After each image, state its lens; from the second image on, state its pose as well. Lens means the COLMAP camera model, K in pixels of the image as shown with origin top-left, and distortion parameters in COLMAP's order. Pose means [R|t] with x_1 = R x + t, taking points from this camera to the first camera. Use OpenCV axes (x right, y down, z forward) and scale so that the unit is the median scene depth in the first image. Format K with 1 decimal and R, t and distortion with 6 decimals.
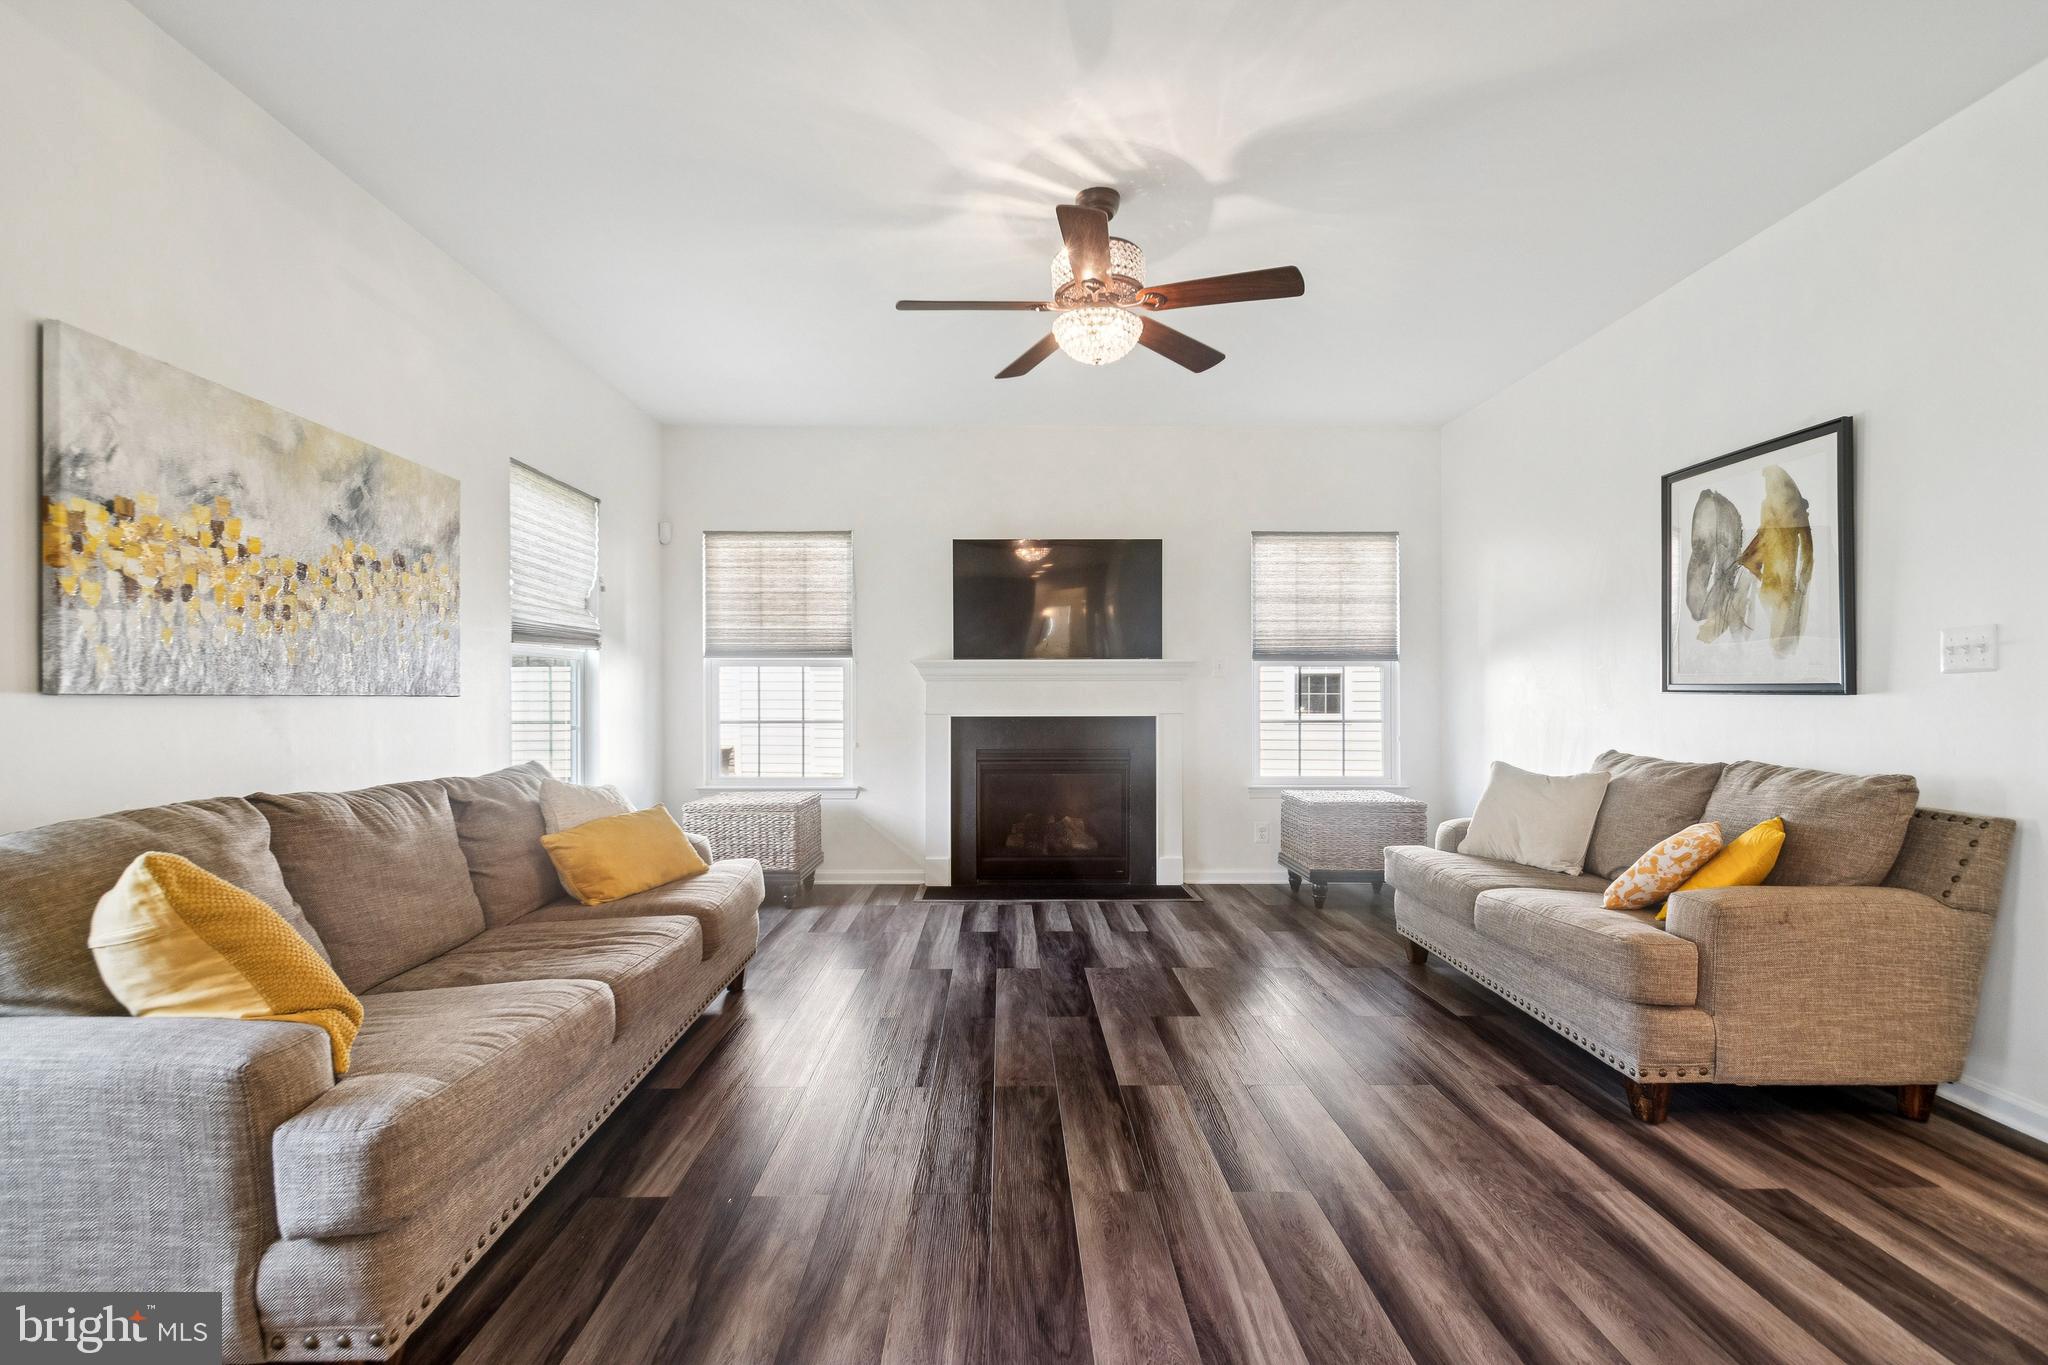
lens RADIAL K [[981.9, 0, 1015.3], [0, 981.9, 697.1], [0, 0, 1]] dist [0.013387, -0.008697]
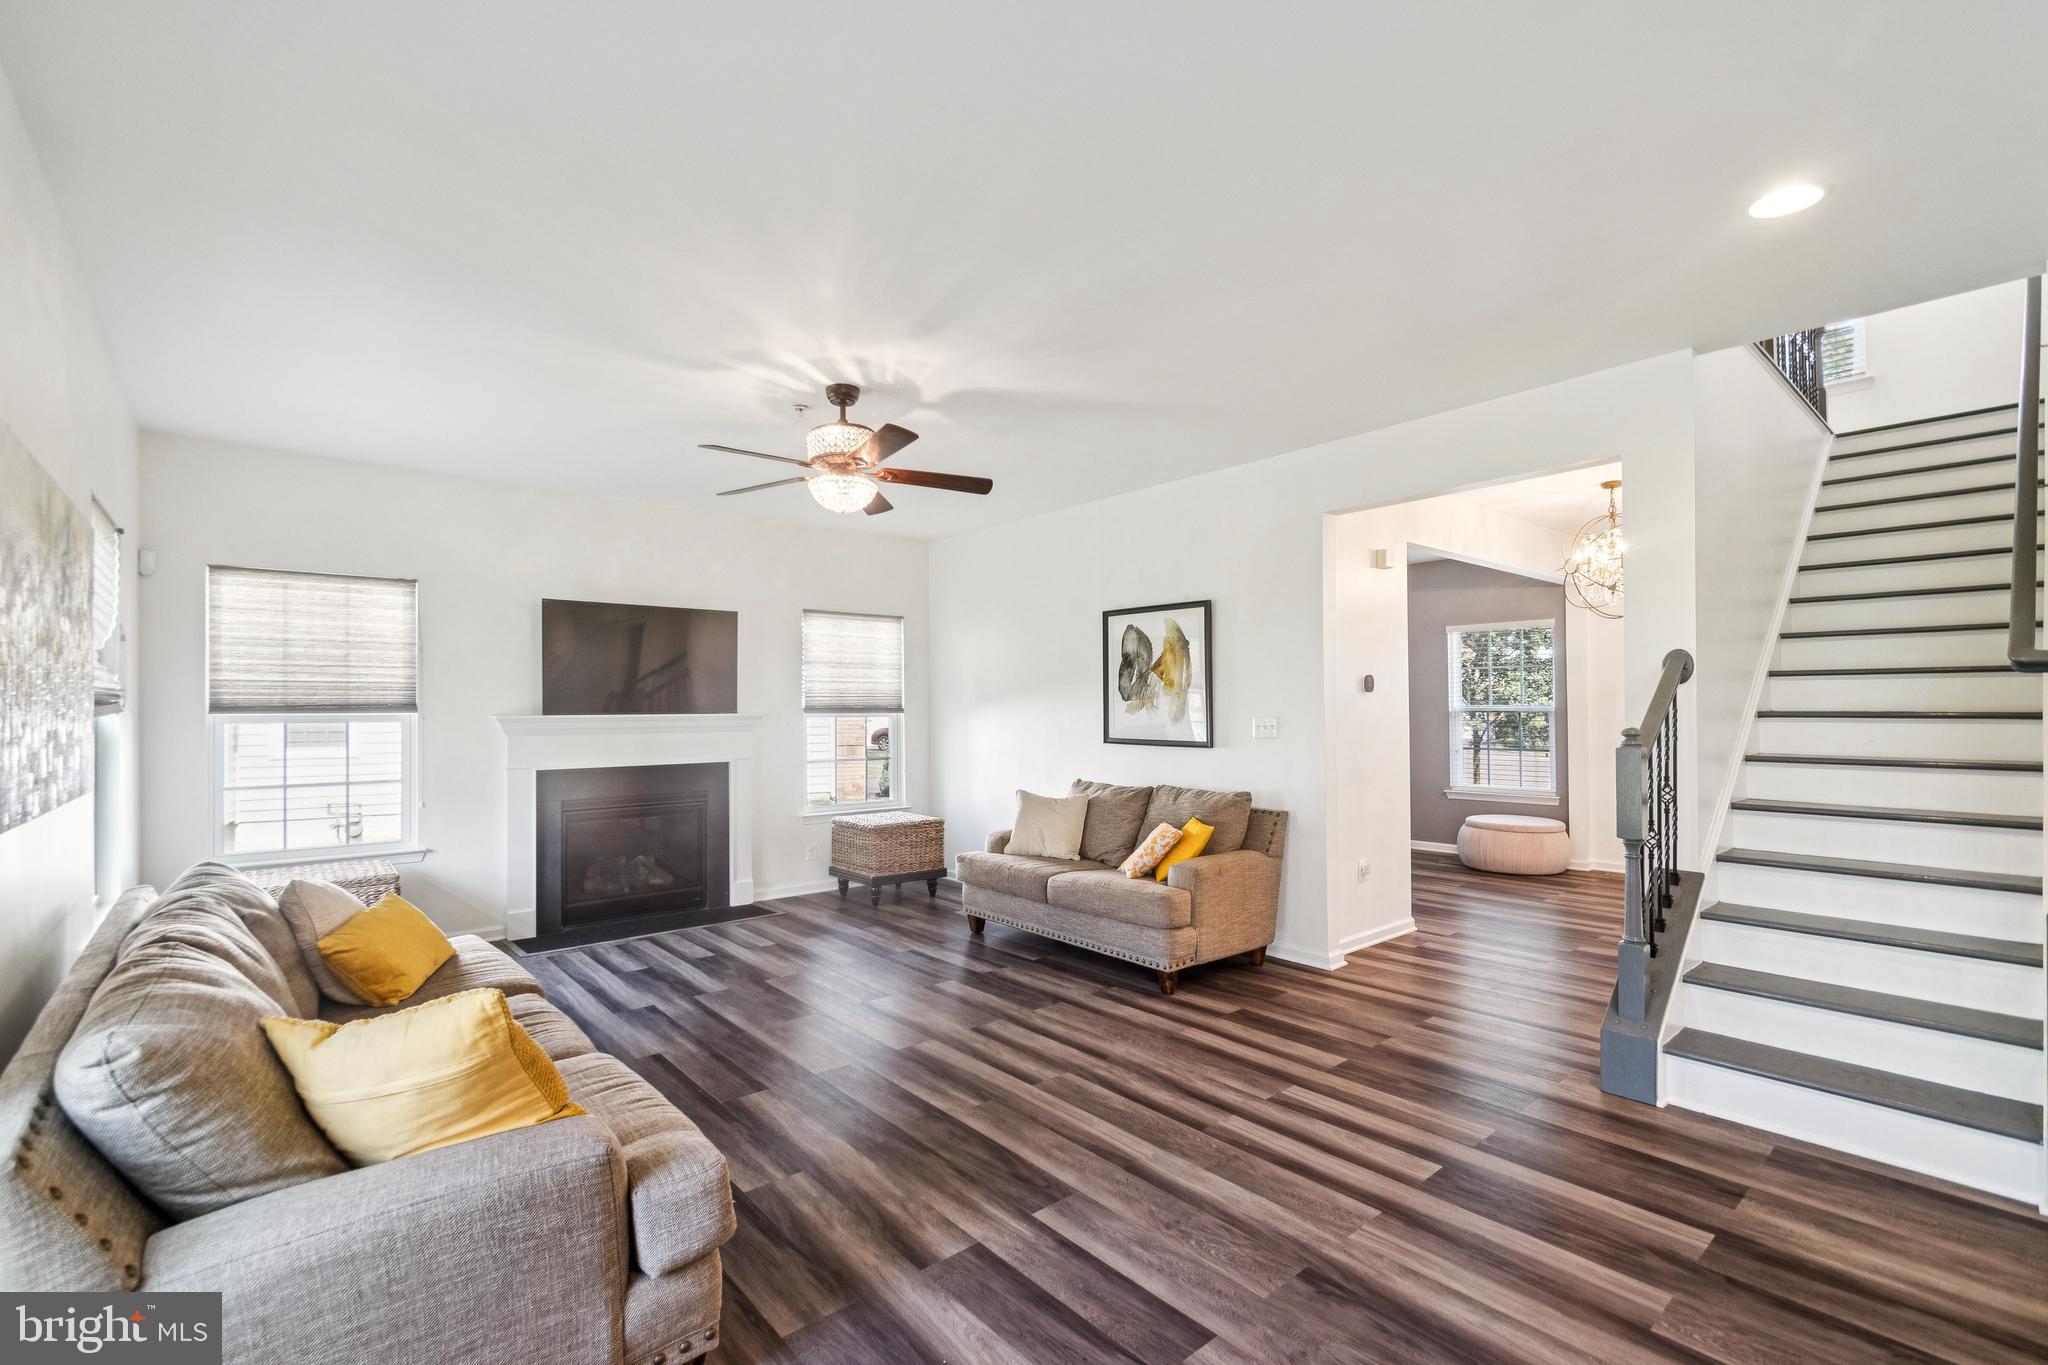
lens RADIAL K [[902.6, 0, 1014.2], [0, 902.6, 698.8], [0, 0, 1]] dist [0.008940, -0.005592]
pose [[0.768383, 0.003933, 0.639978, -0.482390], [0.005270, 0.999908, -0.012472, -0.068222], [-0.639969, 0.012956, 0.768292, -0.072402]]
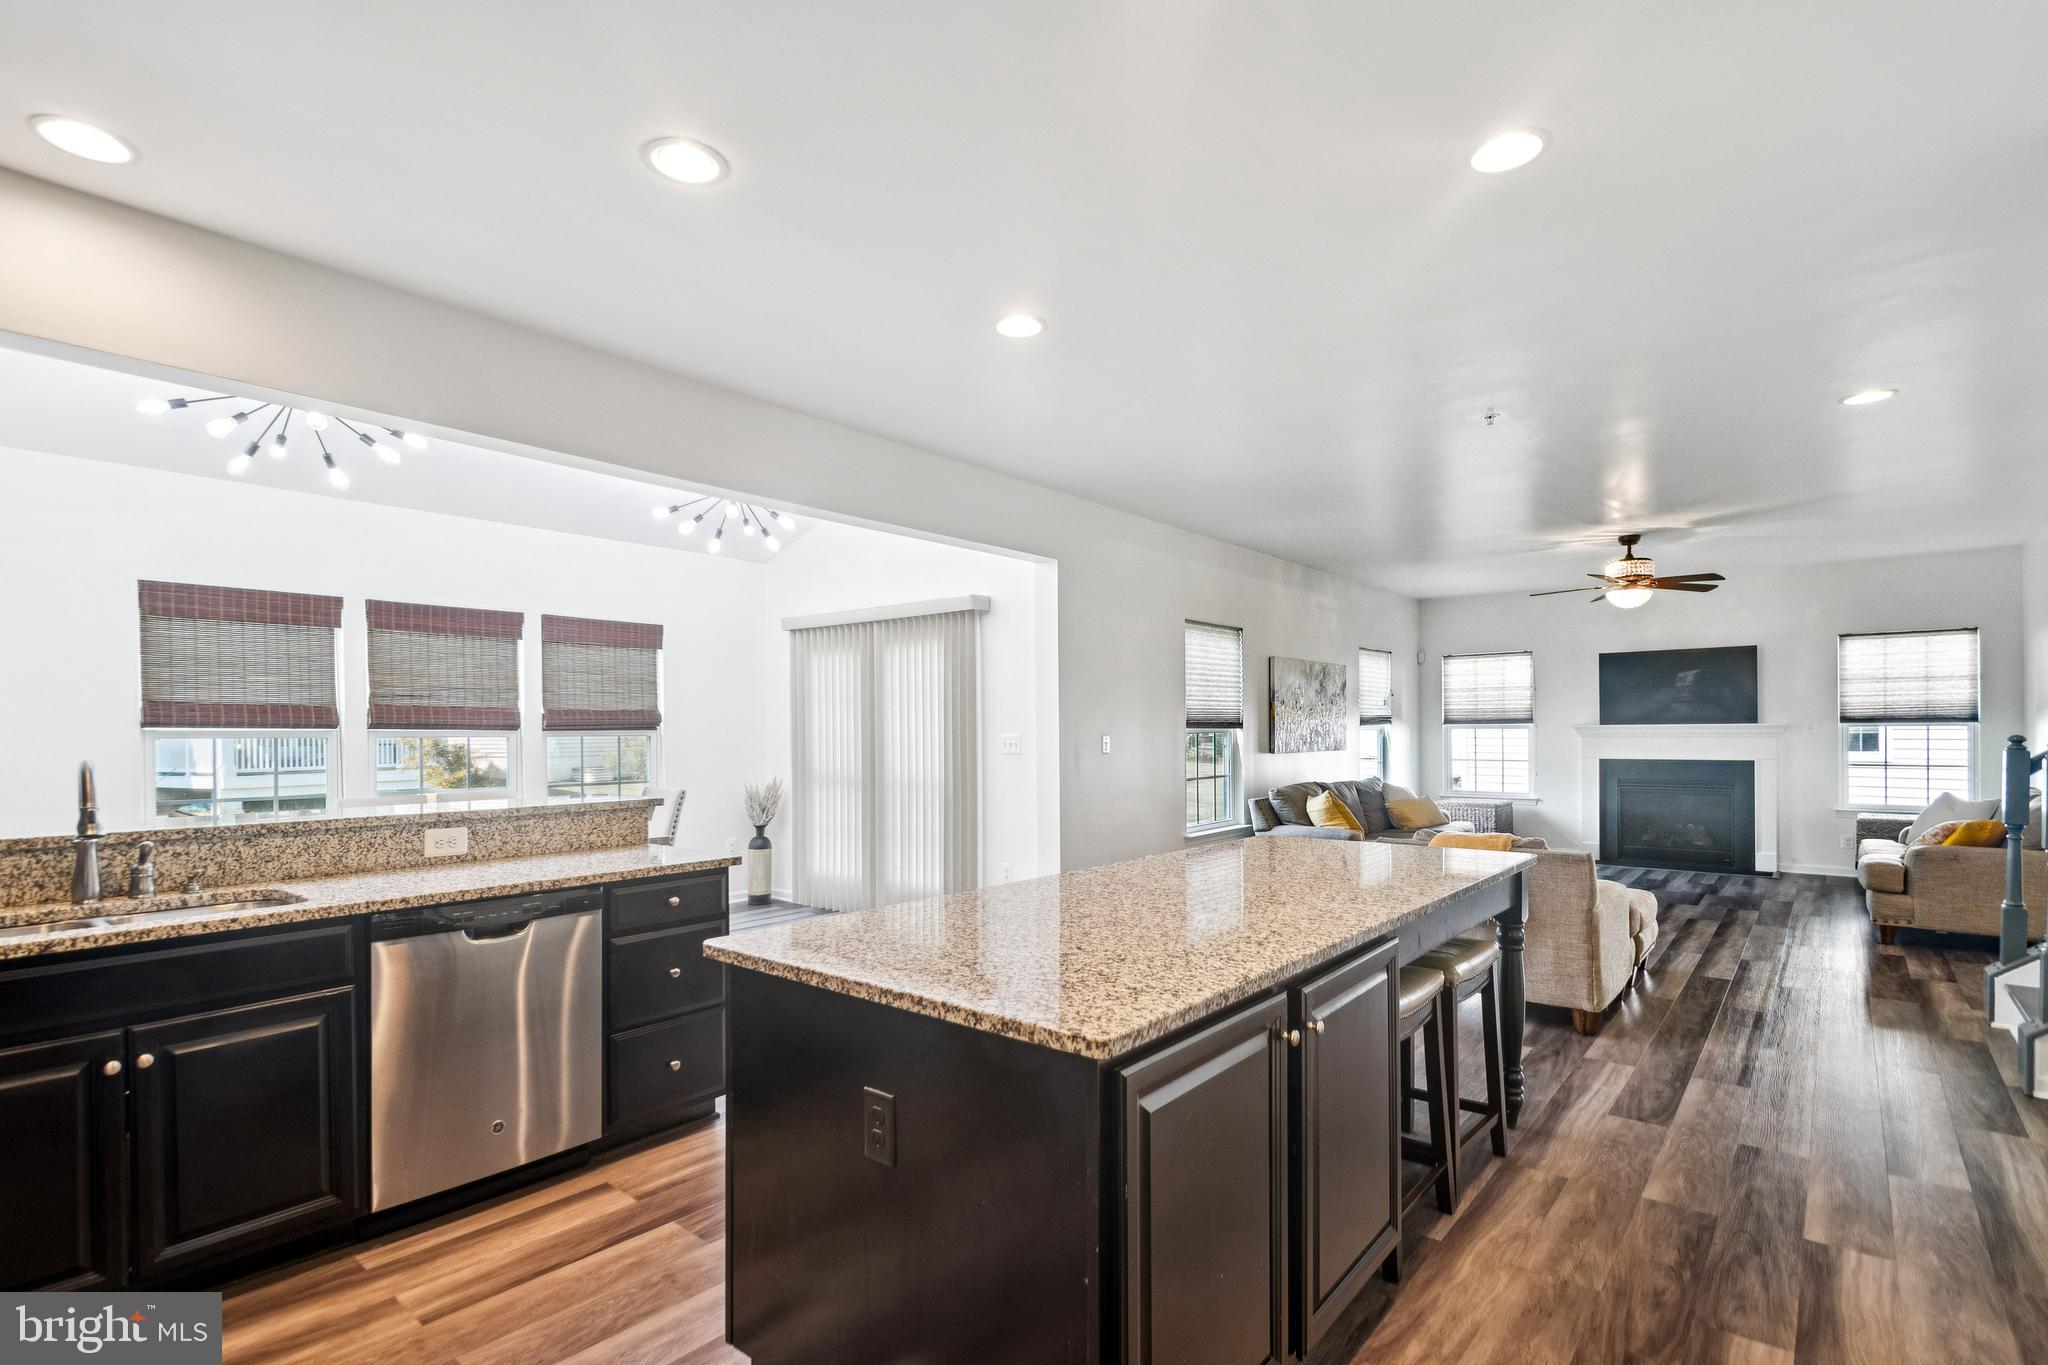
lens RADIAL K [[981.9, 0, 1011.3], [0, 981.9, 719.4], [0, 0, 1]] dist [0.013387, -0.008697]
pose [[0.758728, -0.012112, -0.651295, 0.455229], [0.007020, 0.999921, -0.010418, -0.062012], [0.651370, 0.003332, 0.758753, -1.561468]]
